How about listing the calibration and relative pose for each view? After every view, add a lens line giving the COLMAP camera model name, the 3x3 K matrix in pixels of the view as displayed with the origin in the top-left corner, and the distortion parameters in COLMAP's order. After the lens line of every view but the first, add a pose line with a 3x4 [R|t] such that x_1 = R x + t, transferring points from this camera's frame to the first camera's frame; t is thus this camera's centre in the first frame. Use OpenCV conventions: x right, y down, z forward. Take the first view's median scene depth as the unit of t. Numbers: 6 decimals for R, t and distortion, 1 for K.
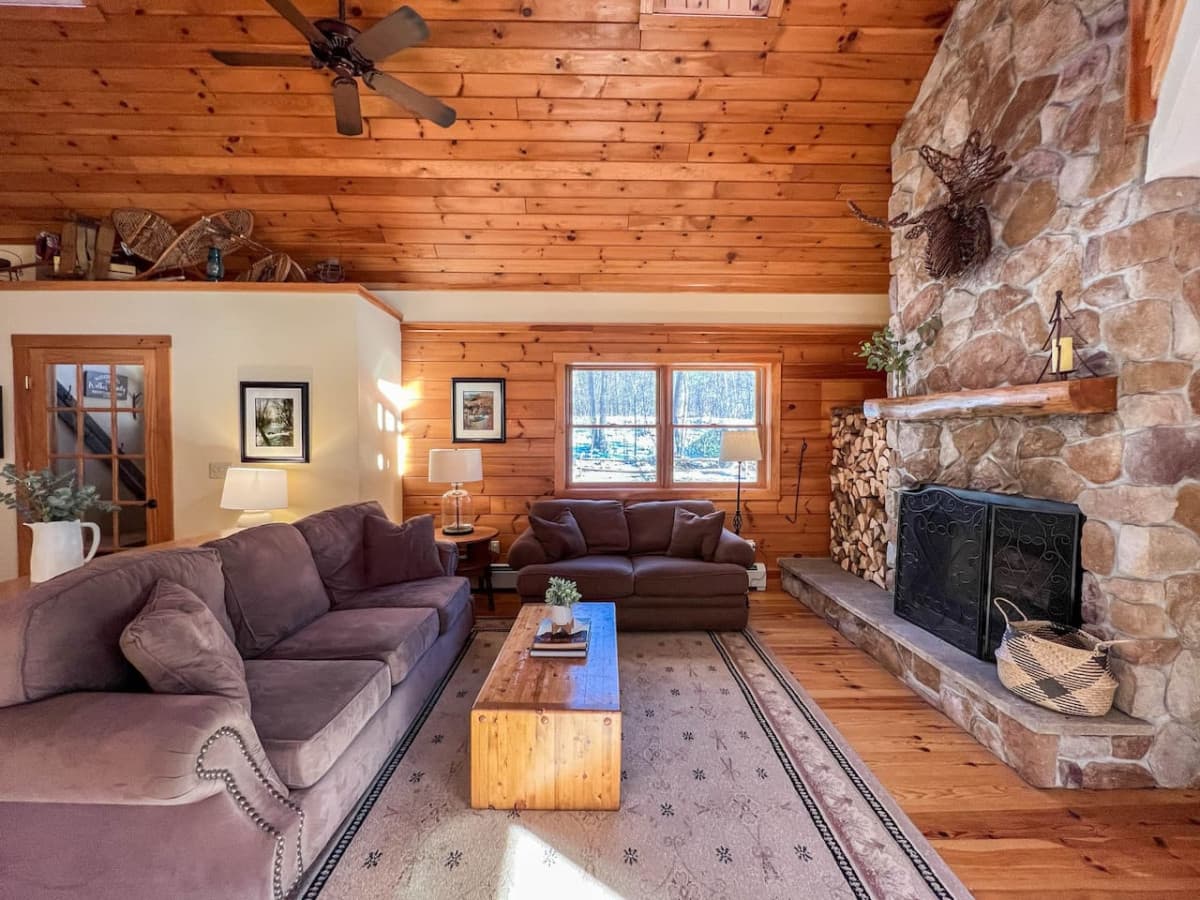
lens RADIAL K [[482.3, 0, 604.8], [0, 482.3, 450.9], [0, 0, 1]] dist [-0.002084, 0.000346]
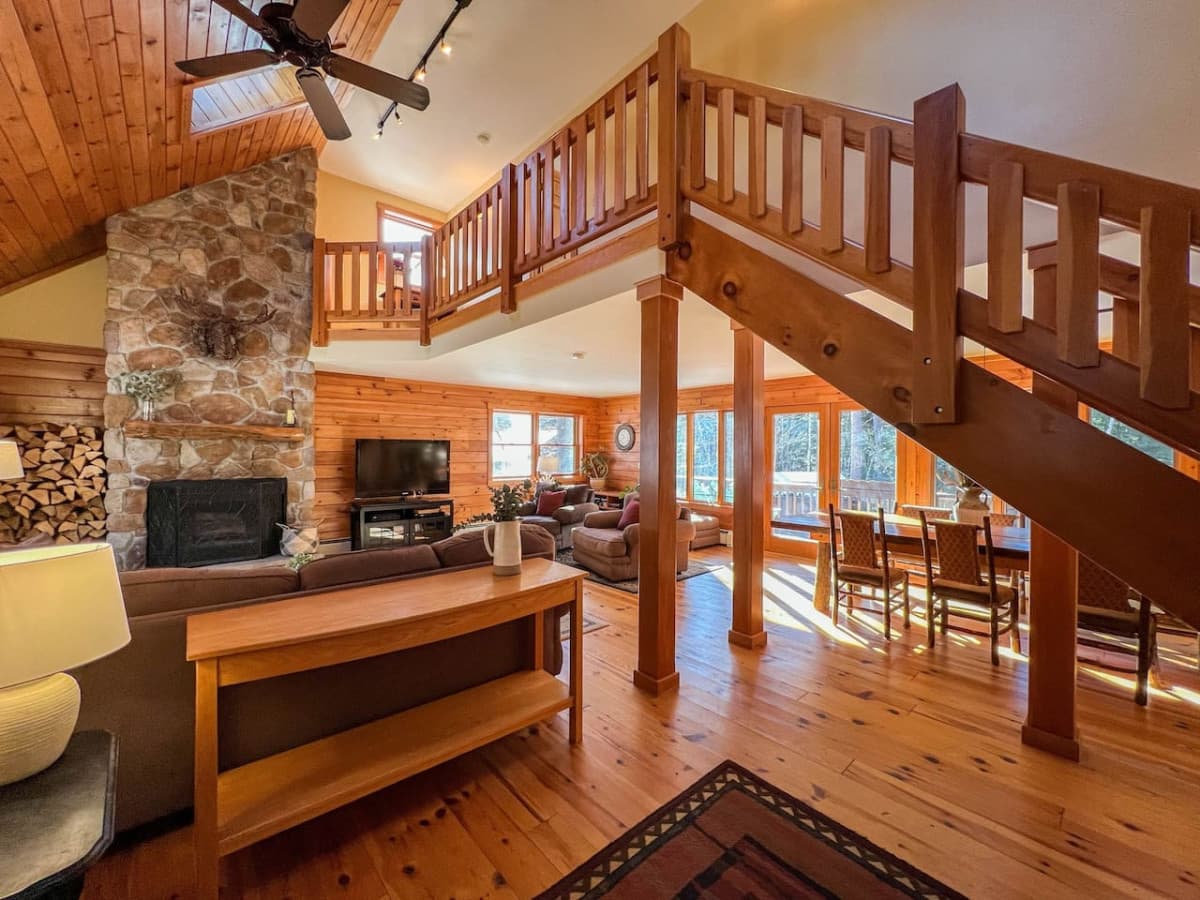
lens RADIAL K [[482.3, 0, 600.1], [0, 482.3, 448.1], [0, 0, 1]] dist [-0.002084, 0.000346]
pose [[-0.654436, -0.006802, 0.756087, -1.653799], [0.012277, 0.999732, 0.019620, -0.056461], [-0.756018, 0.022122, -0.654177, 1.199565]]
